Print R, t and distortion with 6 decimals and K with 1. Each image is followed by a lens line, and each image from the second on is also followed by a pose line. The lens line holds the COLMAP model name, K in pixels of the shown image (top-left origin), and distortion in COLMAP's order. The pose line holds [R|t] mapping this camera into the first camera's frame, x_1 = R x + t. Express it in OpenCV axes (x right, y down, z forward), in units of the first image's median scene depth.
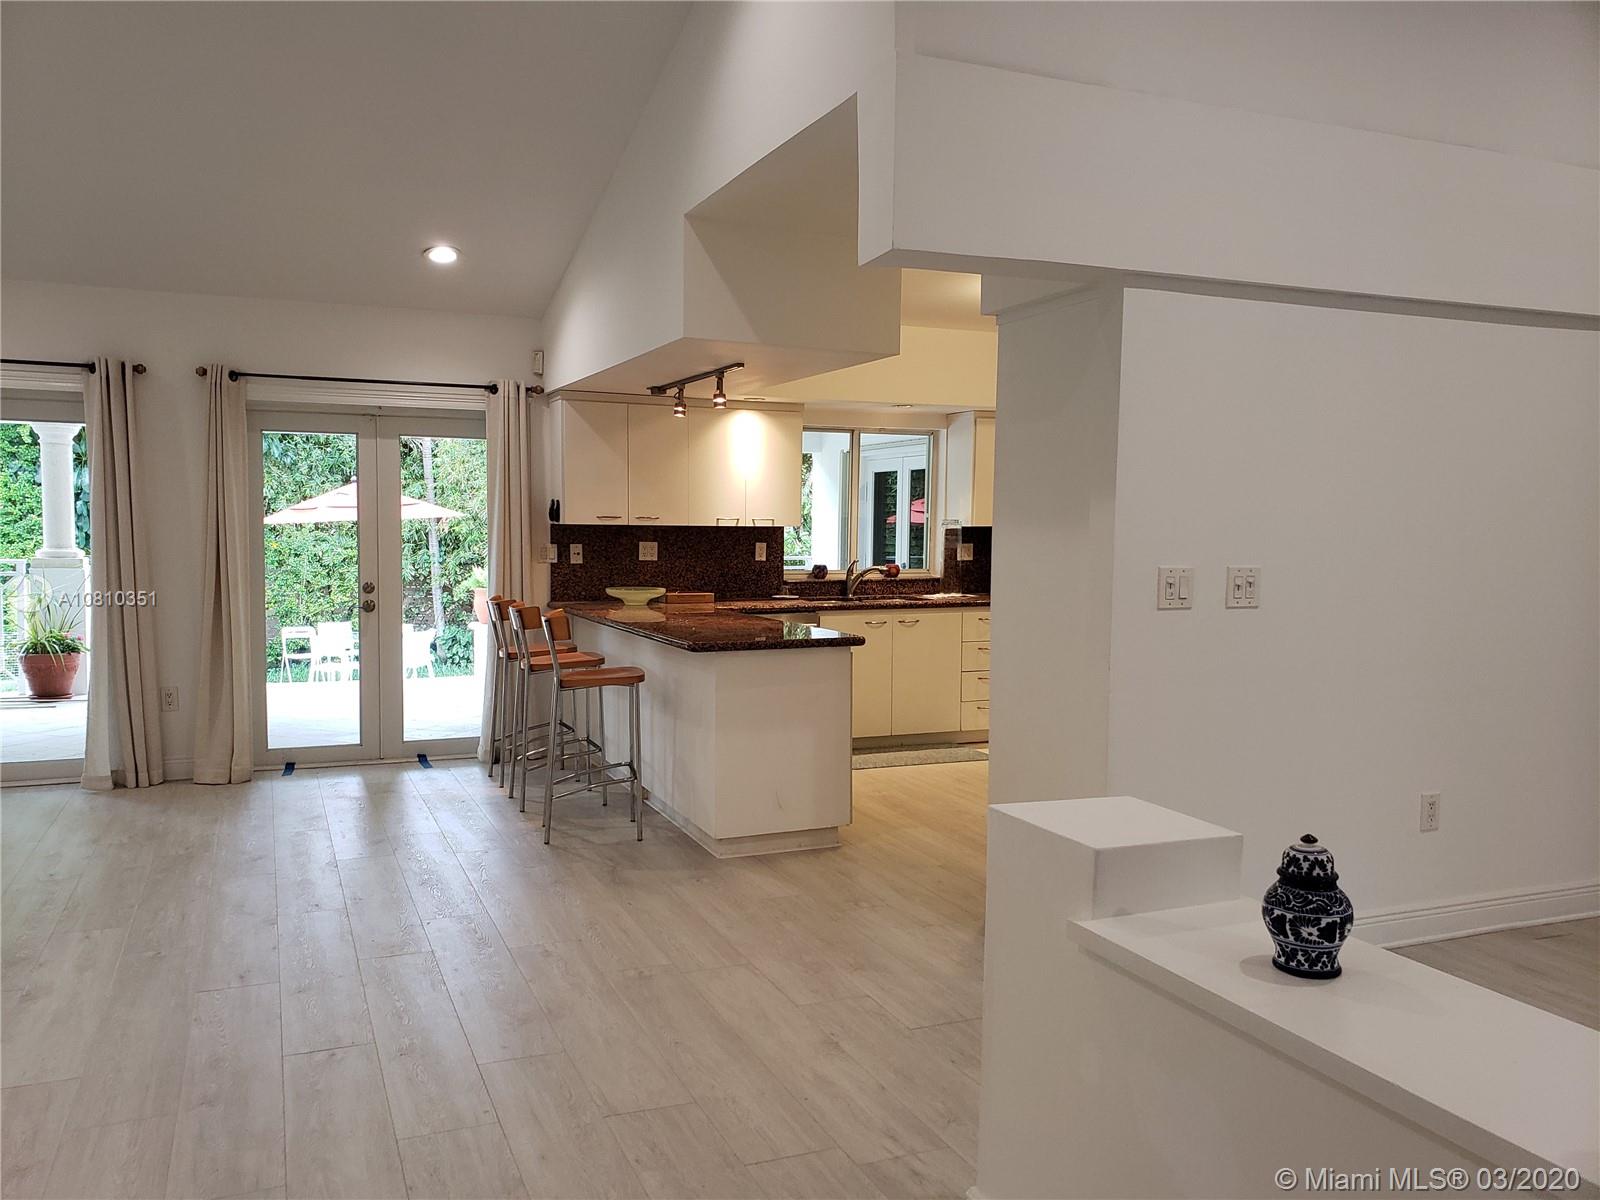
lens RADIAL K [[1220.5, 0, 834.5], [0, 1220.5, 596.4], [0, 0, 1]] dist [0.489055, -0.000520]
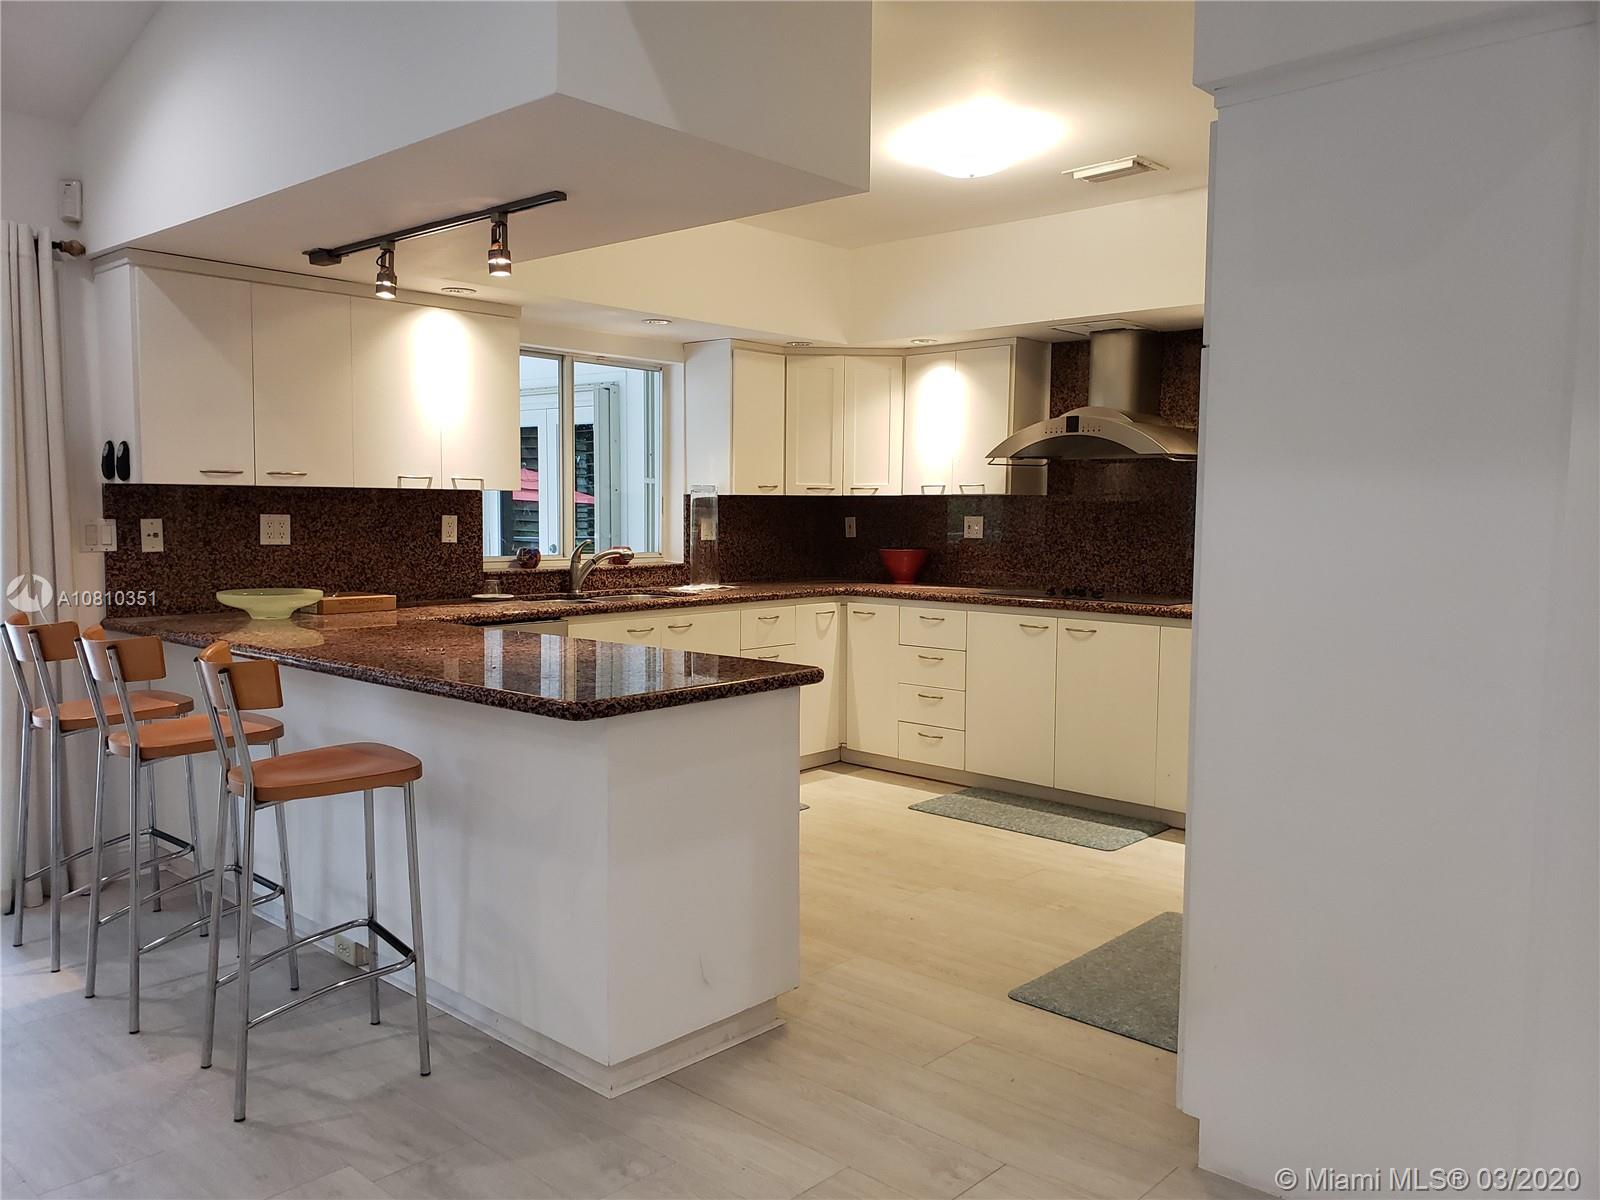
lens RADIAL K [[1202.0, 0, 800.0], [0, 1202.0, 600.0], [0, 0, 1]] dist [0.074418, -0.001023]
pose [[0.919051, -0.031342, 0.392891, -0.155638], [0.023633, 0.999422, 0.024444, -0.010726], [-0.393430, -0.013180, 0.919260, 0.353488]]
